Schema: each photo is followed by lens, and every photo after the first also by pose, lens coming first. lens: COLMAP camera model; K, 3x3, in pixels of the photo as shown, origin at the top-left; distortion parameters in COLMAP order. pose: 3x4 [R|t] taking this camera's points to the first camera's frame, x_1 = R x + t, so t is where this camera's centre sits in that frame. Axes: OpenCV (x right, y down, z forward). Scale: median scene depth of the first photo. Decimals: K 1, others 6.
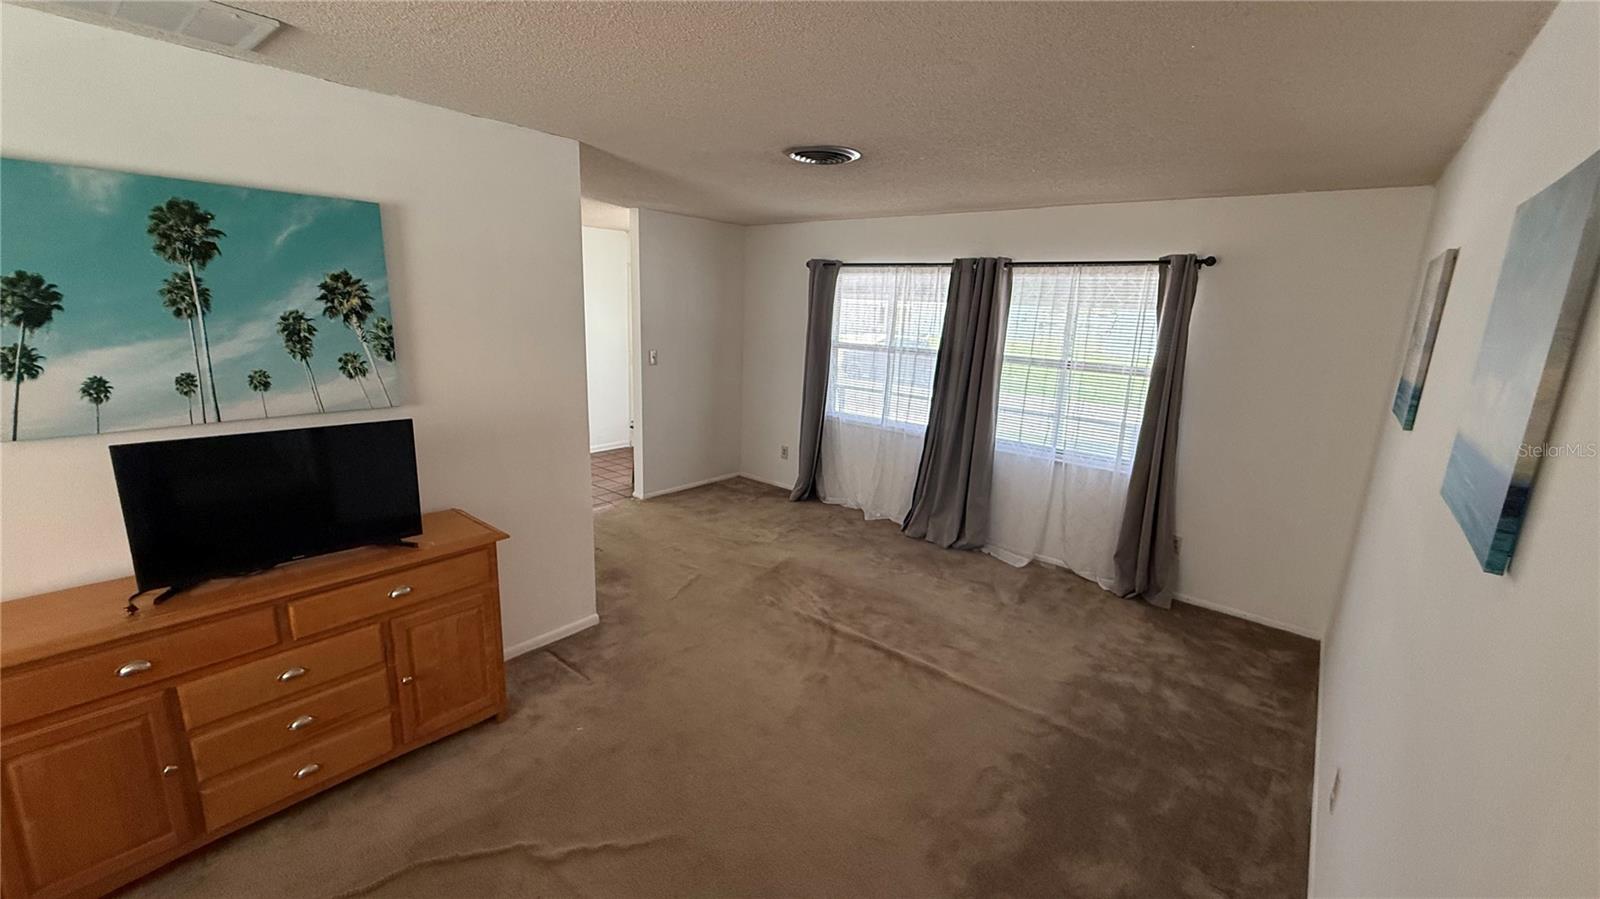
lens RADIAL K [[639.4, 0, 796.1], [0, 639.4, 449.8], [0, 0, 1]] dist [-0.000330, 0.000571]
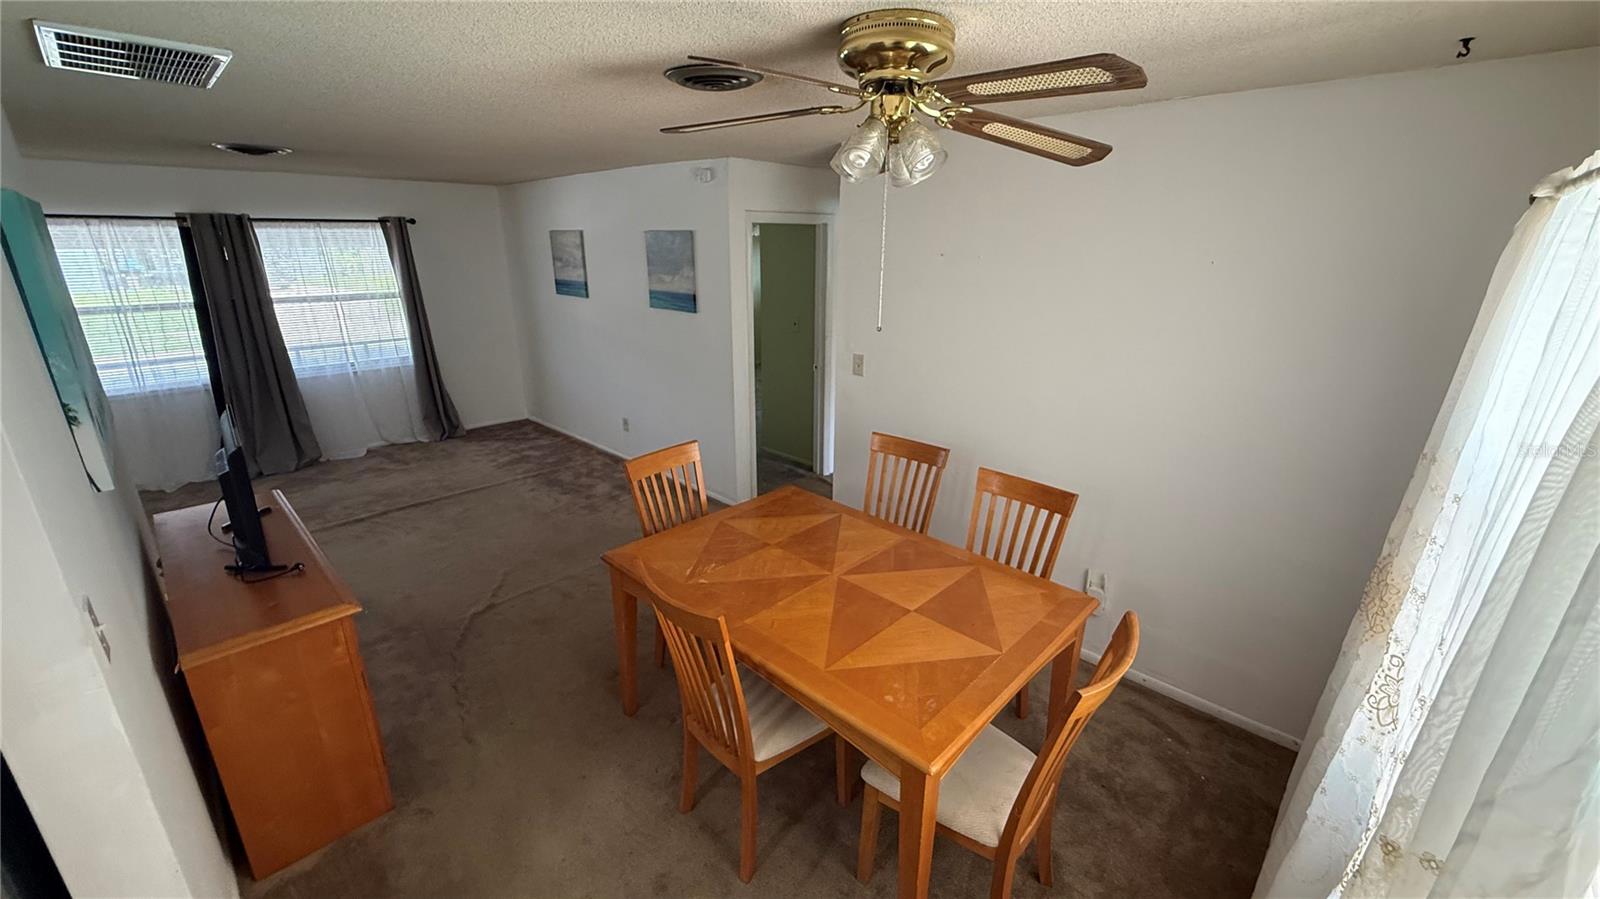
lens RADIAL K [[639.4, 0, 796.1], [0, 639.4, 449.8], [0, 0, 1]] dist [-0.000330, 0.000571]
pose [[0.077489, -0.352309, 0.932670, -1.525105], [0.226779, 0.917189, 0.327620, -0.110145], [-0.970859, 0.186123, 0.150968, -0.133898]]
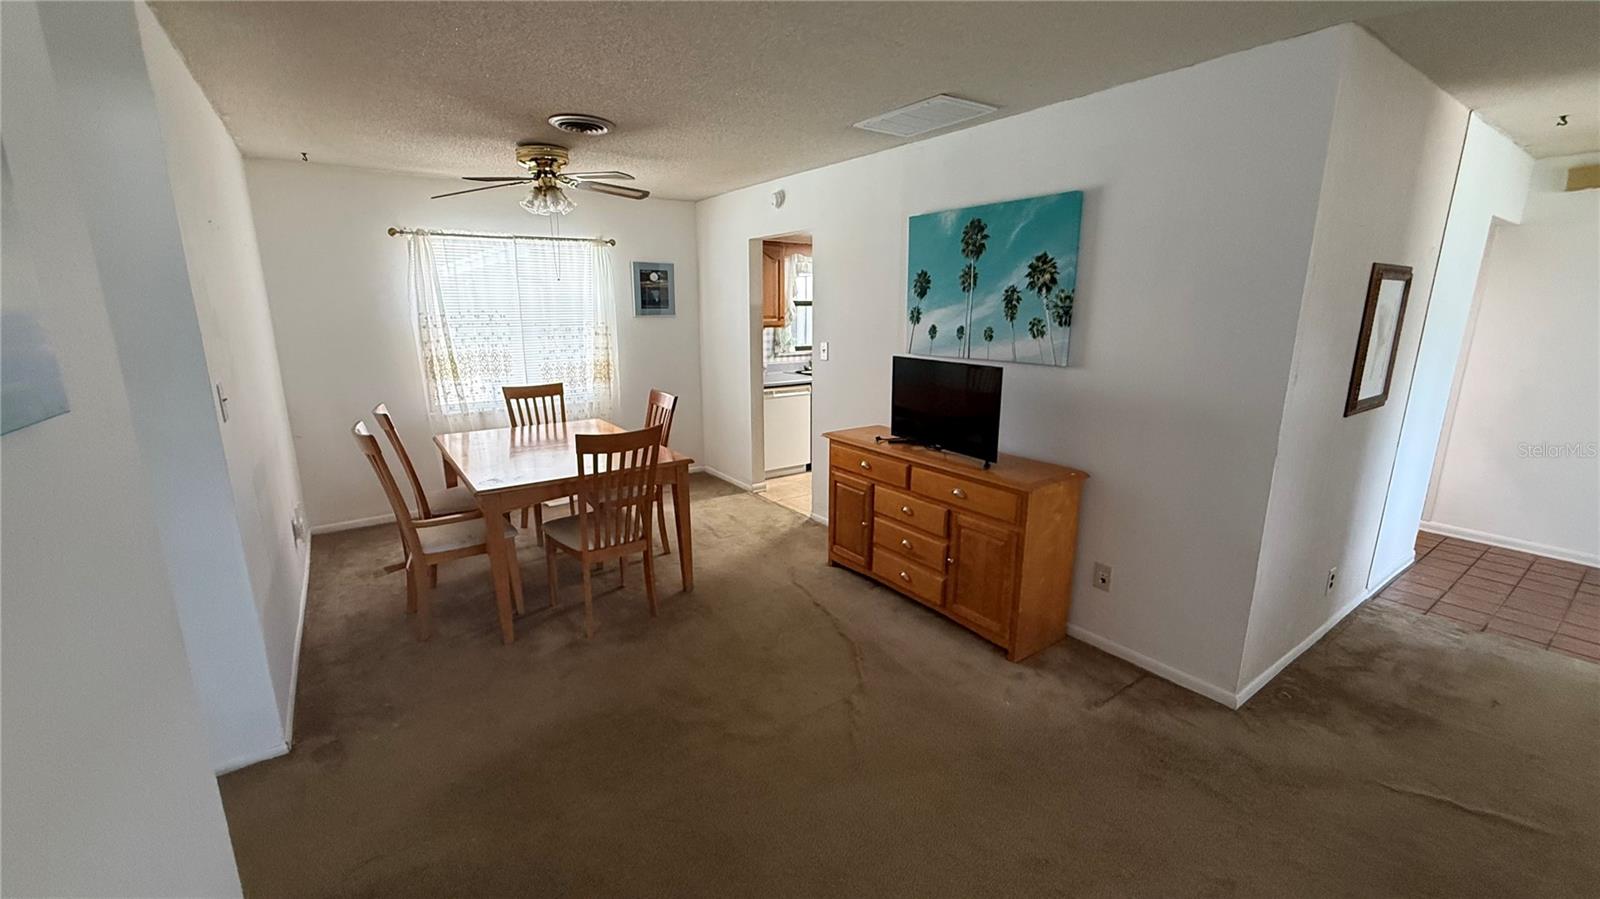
lens RADIAL K [[639.4, 0, 796.1], [0, 639.4, 449.8], [0, 0, 1]] dist [-0.000330, 0.000571]
pose [[-0.258130, 0.174411, -0.950237, 0.671116], [-0.230562, 0.944029, 0.235903, -0.092703], [0.938195, 0.279982, -0.203470, 0.875186]]
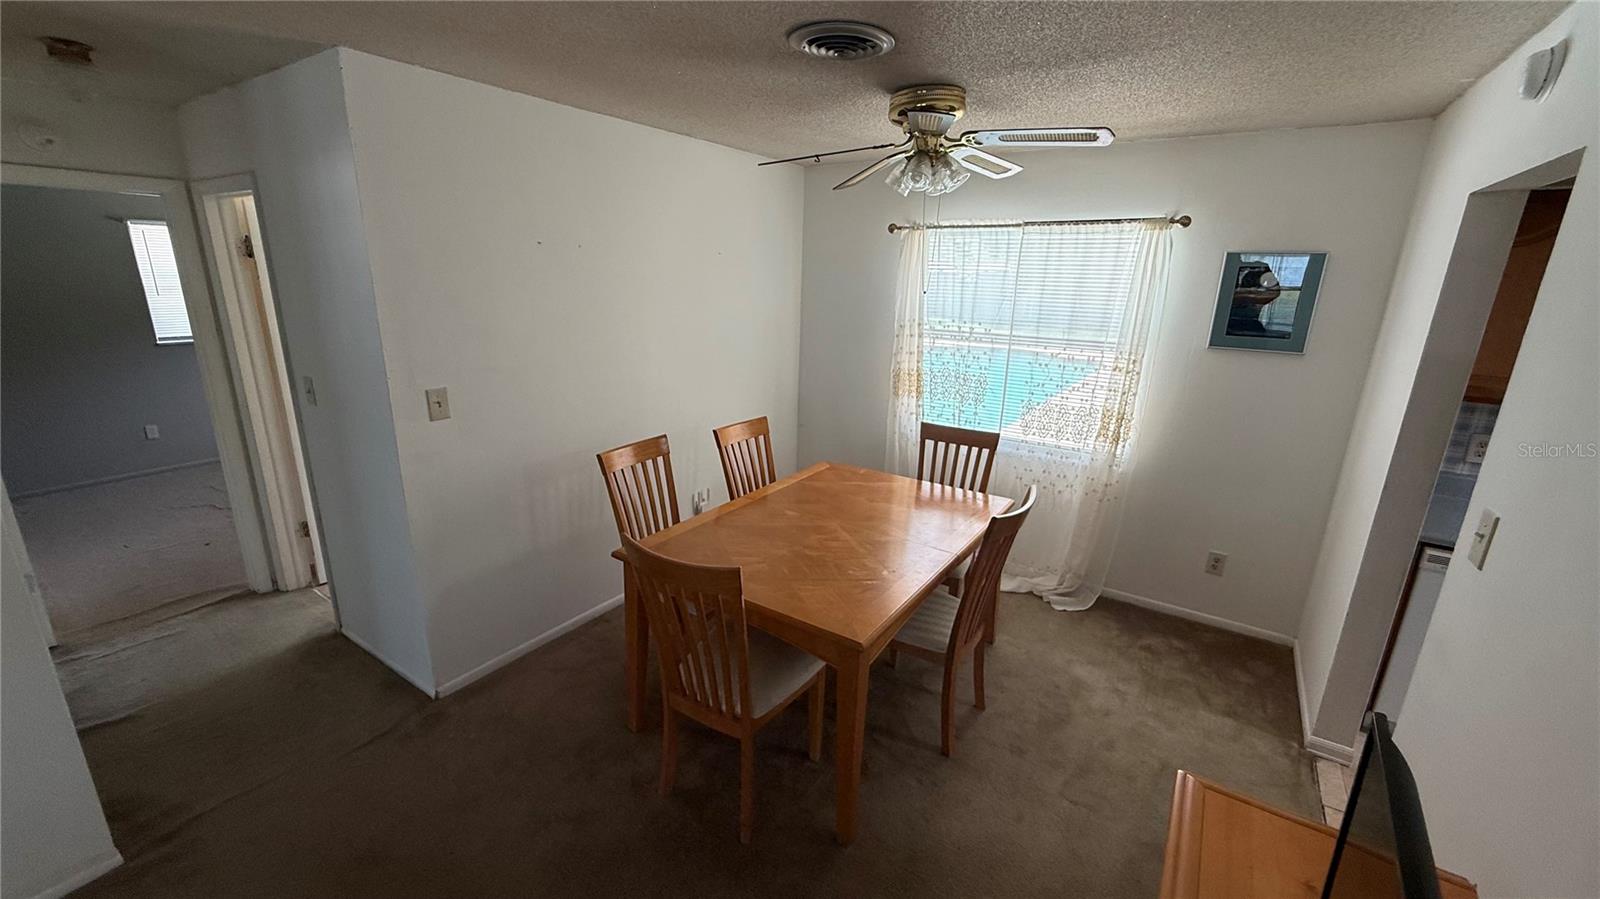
lens RADIAL K [[639.4, 0, 796.1], [0, 639.4, 449.8], [0, 0, 1]] dist [-0.000330, 0.000571]
pose [[-0.993428, -0.037676, -0.108085, -0.470912], [-0.085050, 0.874926, 0.476729, -0.244615], [0.076605, 0.482789, -0.872380, 0.922874]]
